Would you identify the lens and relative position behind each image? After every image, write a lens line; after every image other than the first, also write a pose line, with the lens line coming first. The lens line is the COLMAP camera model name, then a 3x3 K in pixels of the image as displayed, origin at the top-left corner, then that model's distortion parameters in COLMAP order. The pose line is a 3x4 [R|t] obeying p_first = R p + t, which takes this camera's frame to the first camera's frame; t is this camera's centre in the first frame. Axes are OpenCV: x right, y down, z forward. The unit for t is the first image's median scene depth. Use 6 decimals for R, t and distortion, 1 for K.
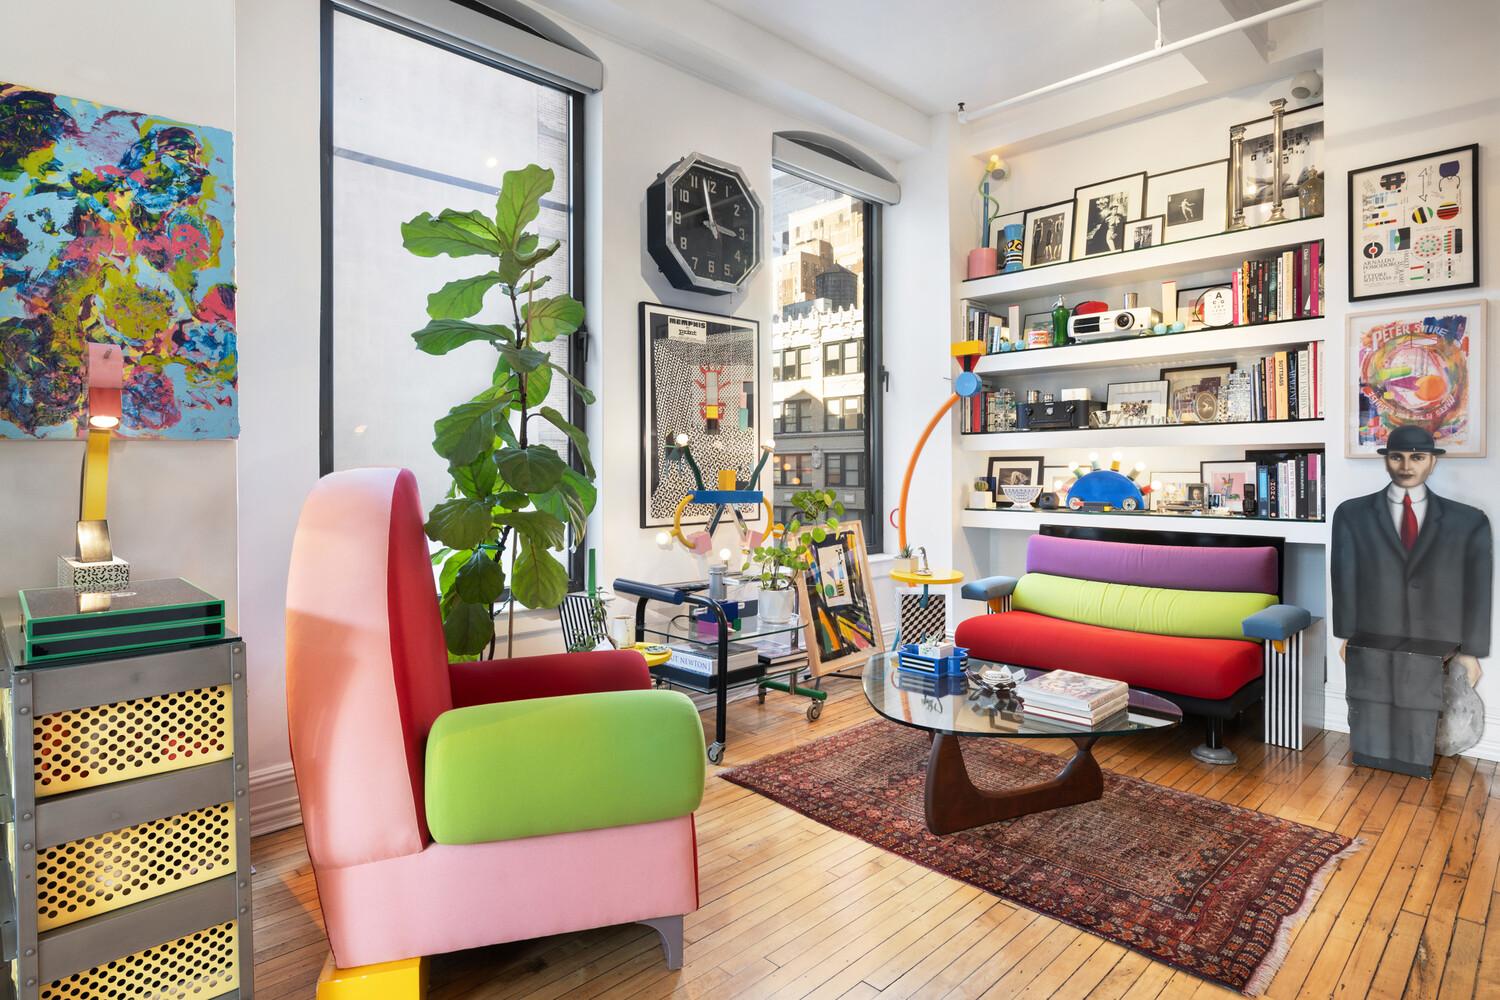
lens RADIAL K [[815.3, 0, 747.5], [0, 815.3, 466.7], [0, 0, 1]] dist [-0.003917, -0.000854]
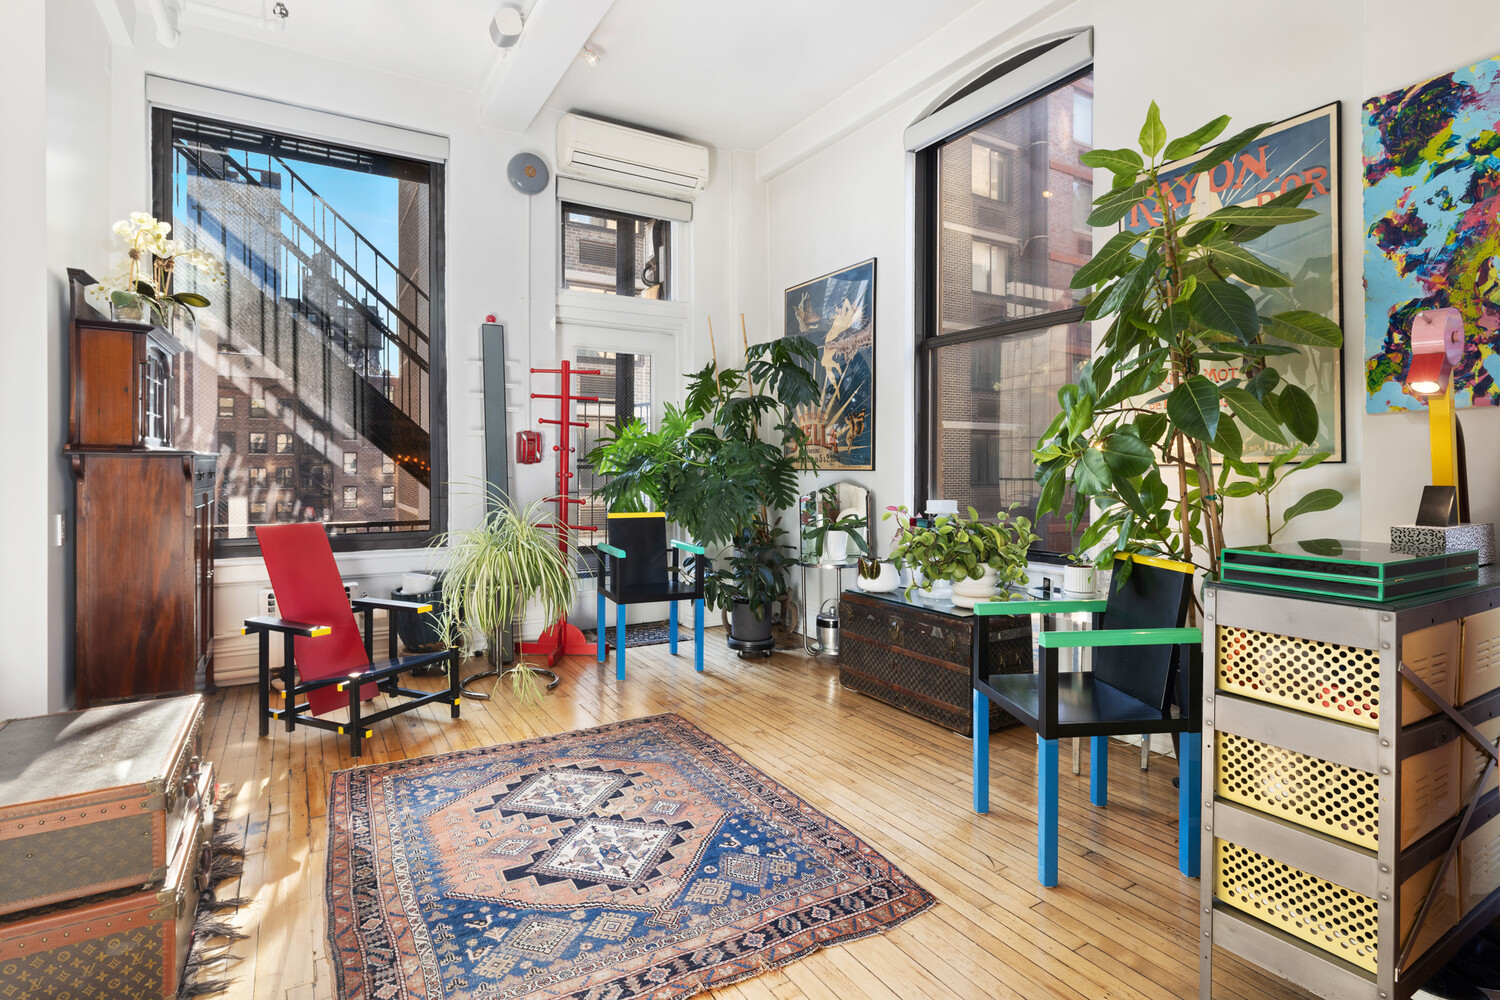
lens RADIAL K [[762.9, 0, 762.6], [0, 762.9, 467.6], [0, 0, 1]] dist [0.000161, -0.000088]
pose [[-0.217546, 0.009033, -0.976008, 0.282722], [-0.001290, 0.999954, 0.009542, 0.033098], [0.976049, 0.003335, -0.217524, 0.361700]]
